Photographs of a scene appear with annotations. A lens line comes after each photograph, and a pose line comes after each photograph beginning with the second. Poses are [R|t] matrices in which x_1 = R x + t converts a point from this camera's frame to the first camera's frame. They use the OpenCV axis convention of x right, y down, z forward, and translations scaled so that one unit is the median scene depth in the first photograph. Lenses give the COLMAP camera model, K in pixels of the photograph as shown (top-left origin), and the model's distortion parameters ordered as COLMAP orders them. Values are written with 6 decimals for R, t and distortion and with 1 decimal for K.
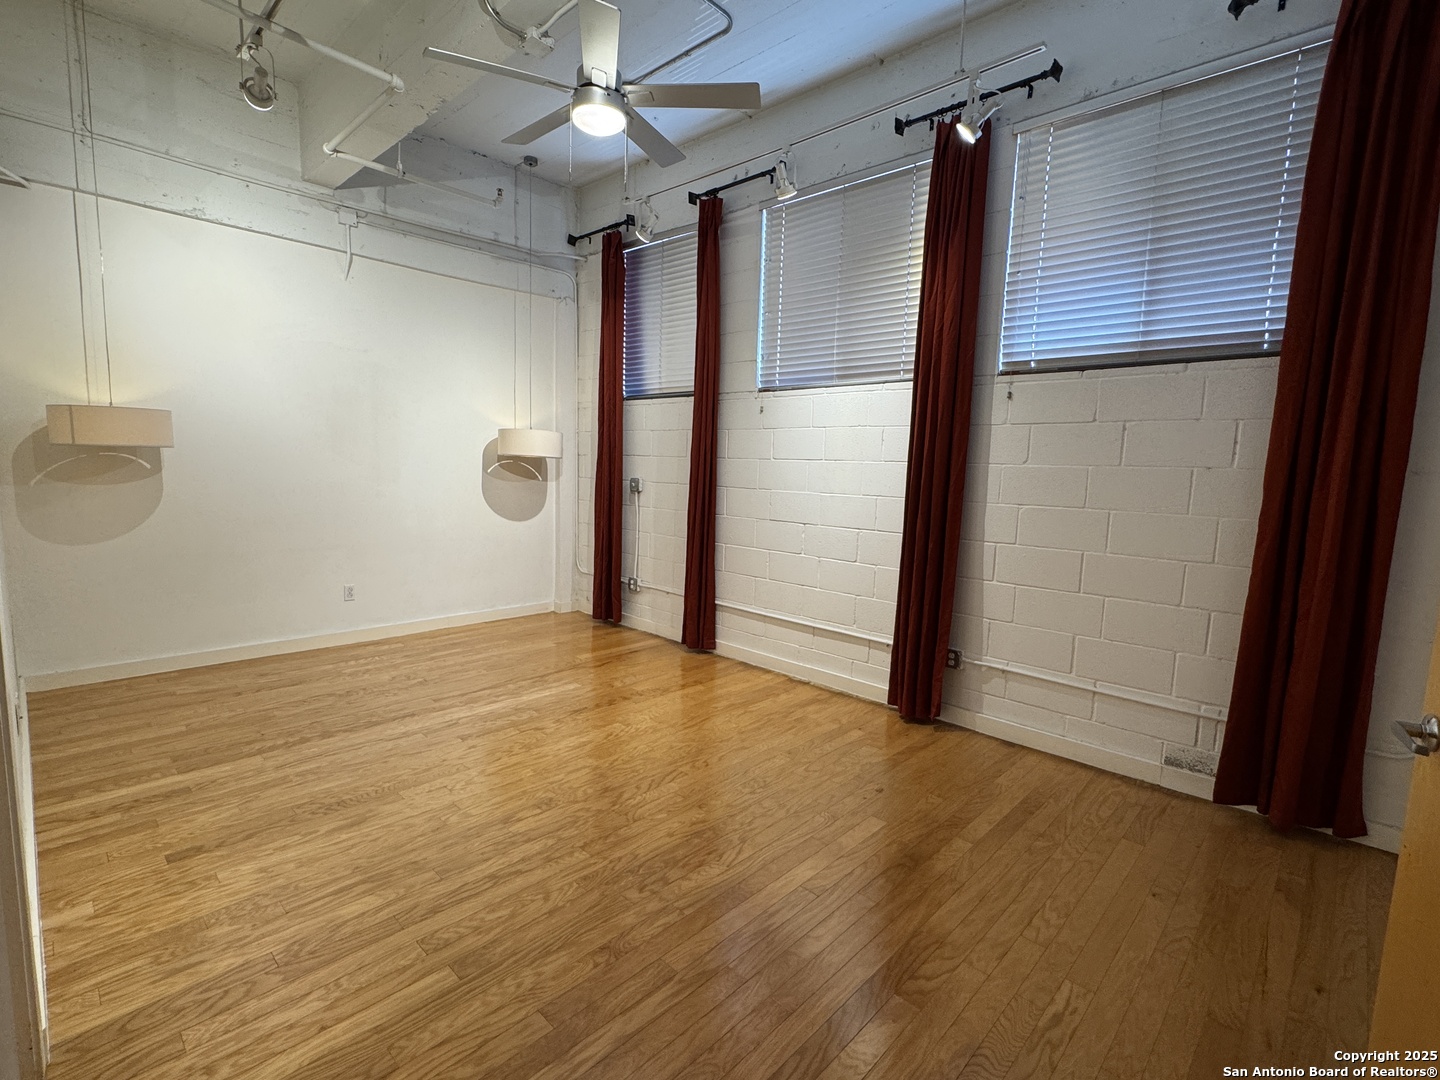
lens RADIAL K [[683.2, 0, 707.6], [0, 683.2, 541.6], [0, 0, 1]] dist [-0.004213, -0.000271]
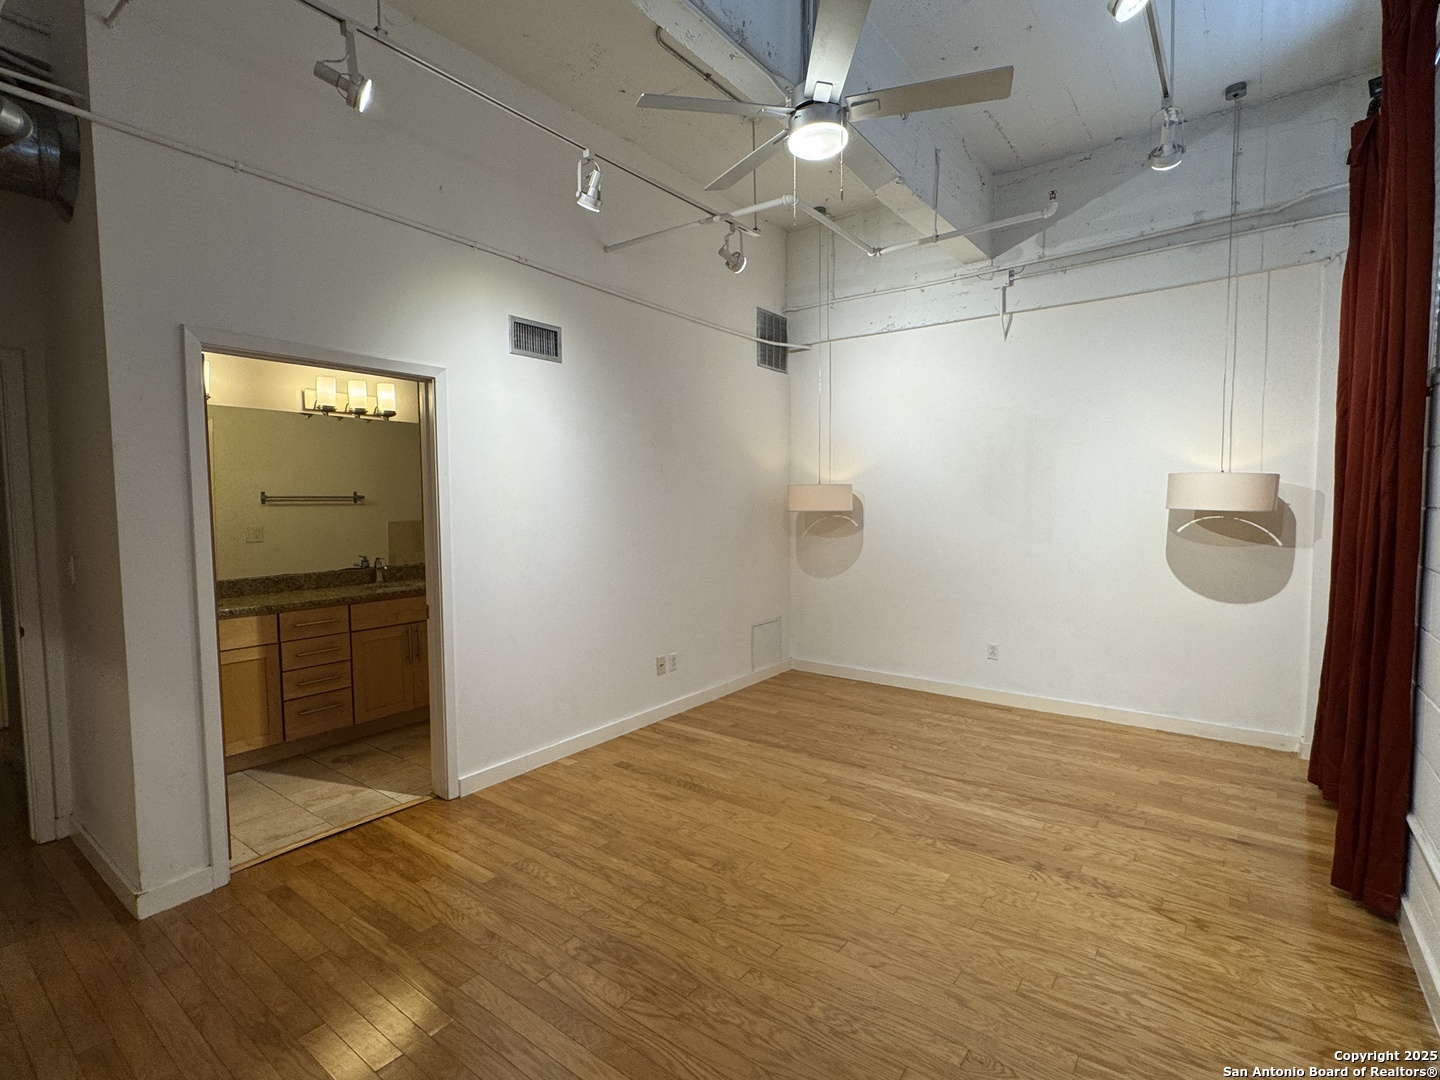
lens RADIAL K [[683.2, 0, 706.7], [0, 683.2, 545.3], [0, 0, 1]] dist [-0.004213, -0.000271]
pose [[0.114255, 0.030407, -0.992986, 0.509928], [-0.104058, 0.994400, 0.018477, -0.066914], [0.987987, 0.101217, 0.116779, 0.568092]]
